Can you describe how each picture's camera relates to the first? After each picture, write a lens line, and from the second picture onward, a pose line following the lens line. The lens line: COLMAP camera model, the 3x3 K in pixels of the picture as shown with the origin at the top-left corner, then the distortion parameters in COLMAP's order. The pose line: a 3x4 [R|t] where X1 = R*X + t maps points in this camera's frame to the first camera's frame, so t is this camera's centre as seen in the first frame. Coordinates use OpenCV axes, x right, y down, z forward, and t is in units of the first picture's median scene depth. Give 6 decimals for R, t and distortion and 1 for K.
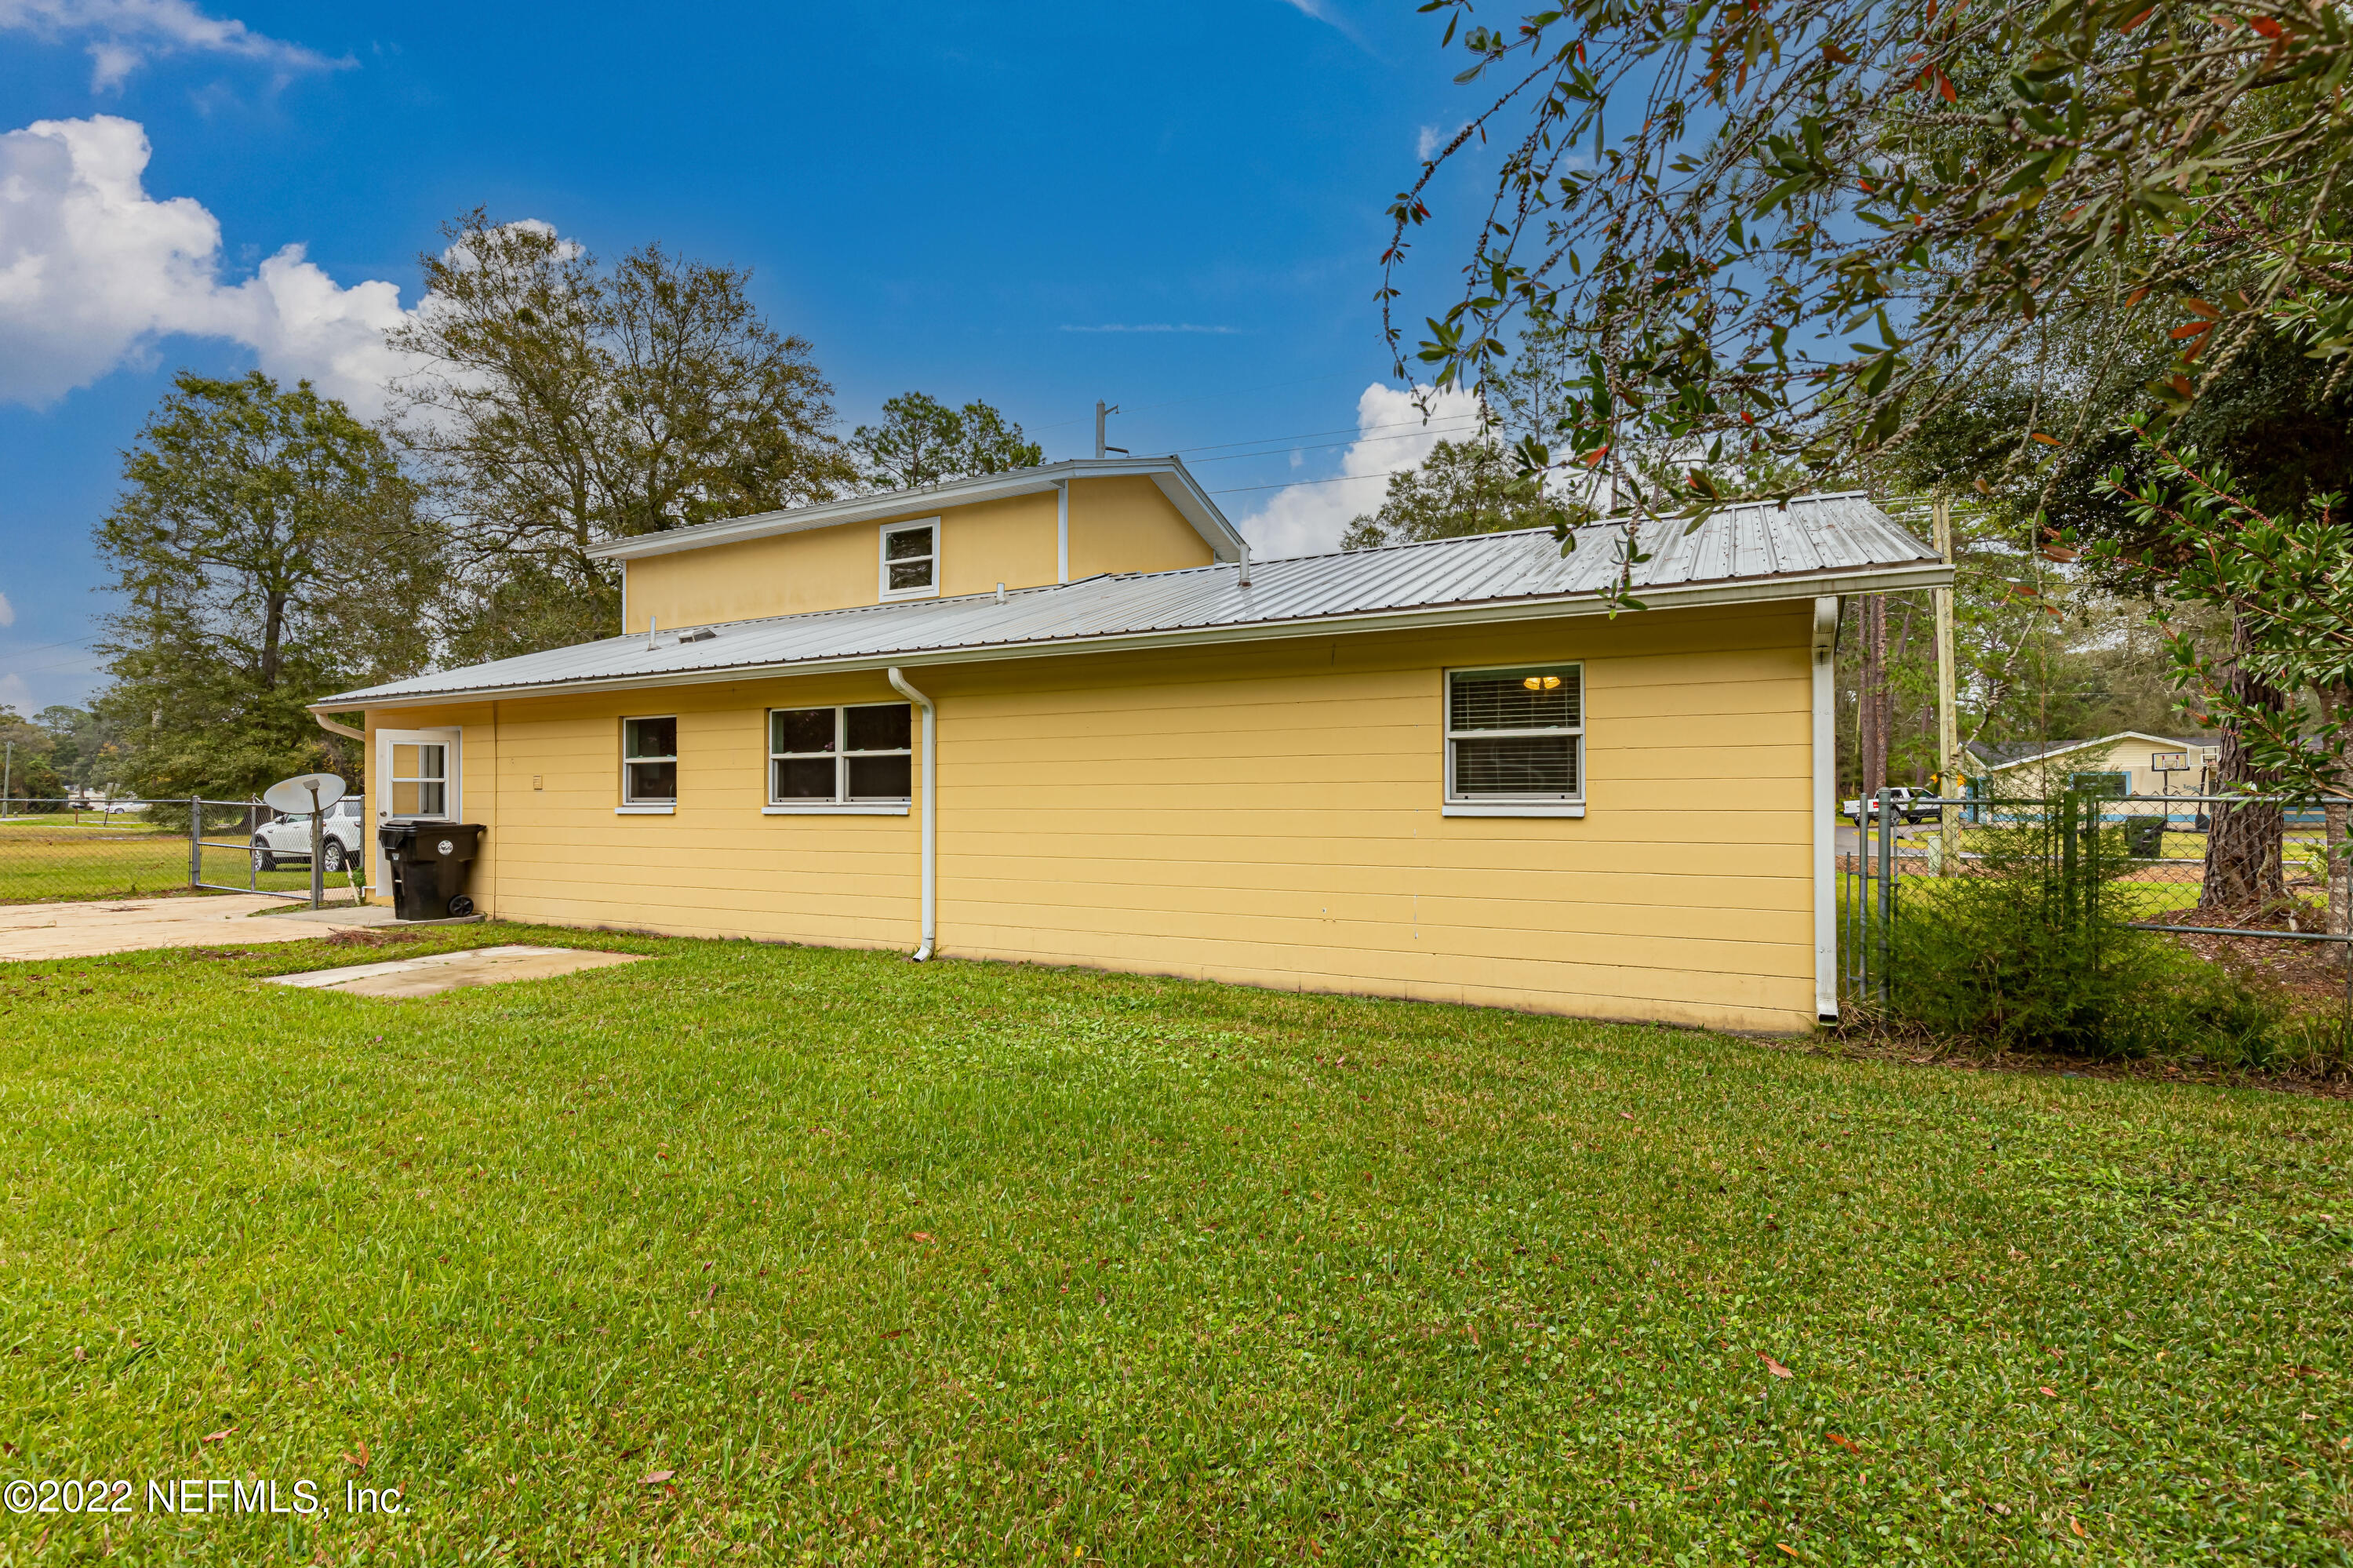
lens RADIAL K [[1065.2, 0, 1189.1], [0, 1065.2, 784.8], [0, 0, 1]] dist [0.007388, -0.000768]
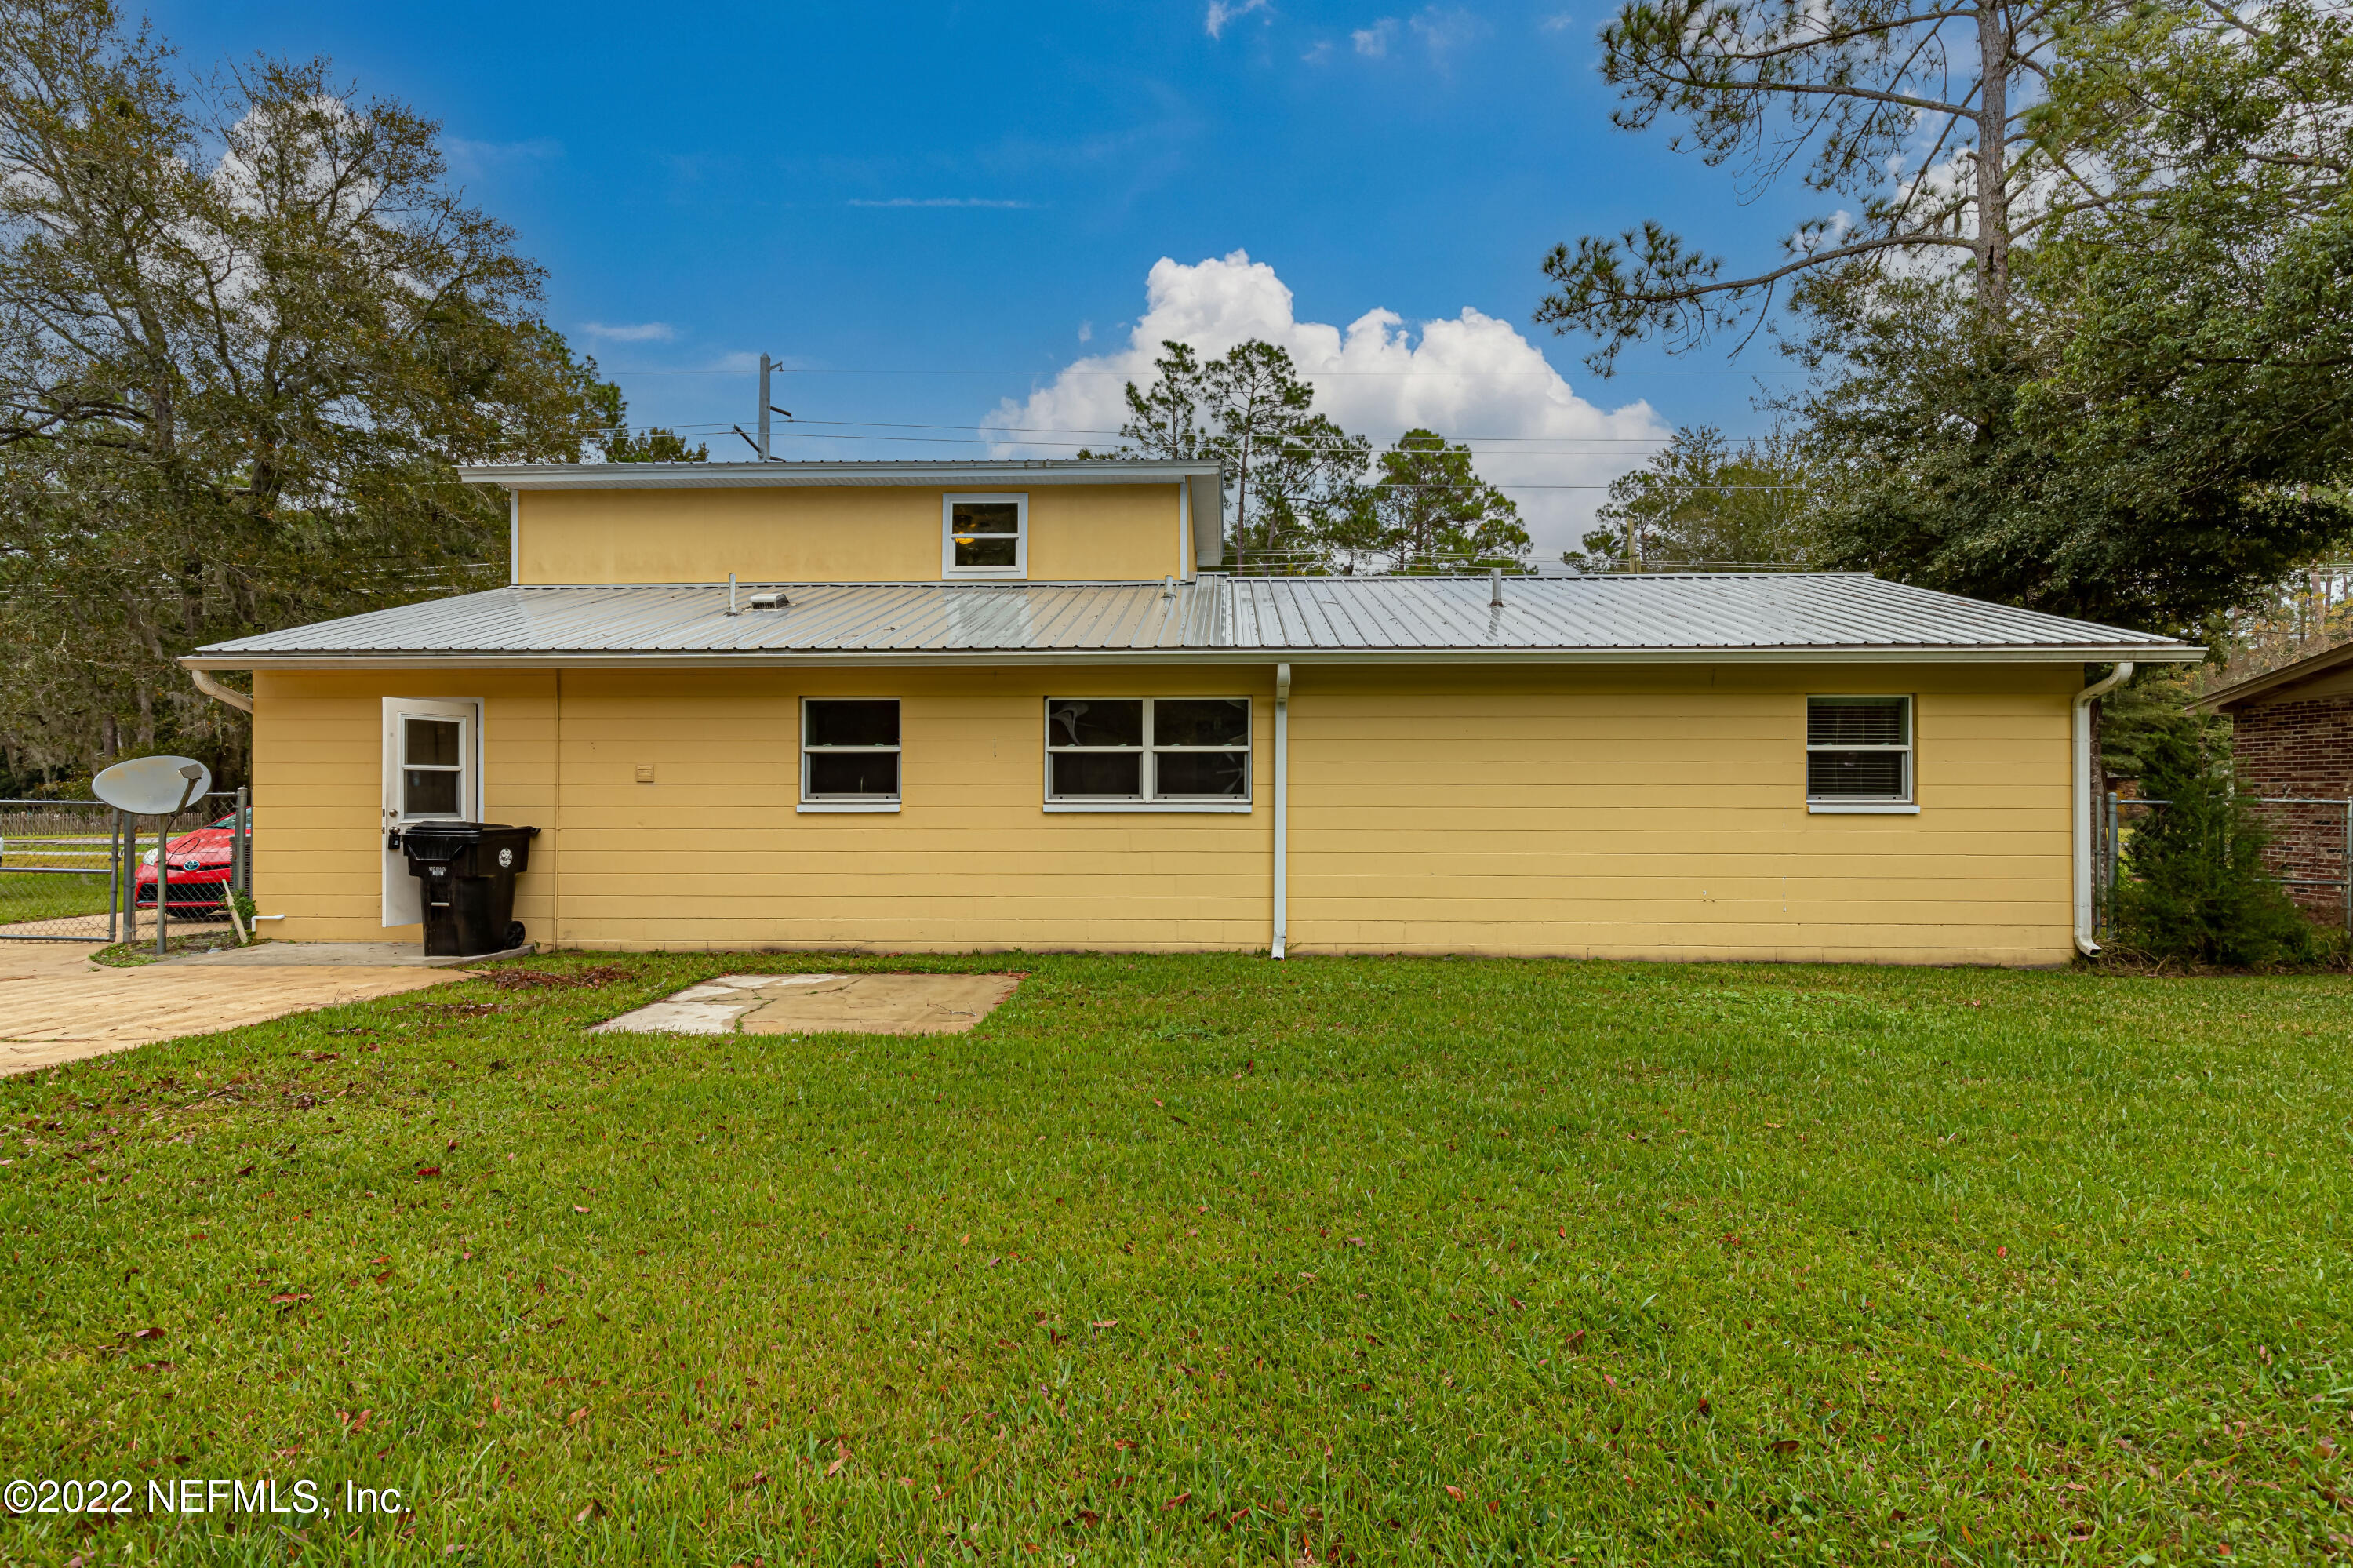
lens RADIAL K [[1065.2, 0, 1189.1], [0, 1065.2, 784.8], [0, 0, 1]] dist [0.007388, -0.000768]
pose [[0.905118, 0.008954, 0.425067, -0.673654], [-0.010183, 0.999948, 0.000621, 0.001947], [-0.425039, -0.004890, 0.905162, 0.124045]]
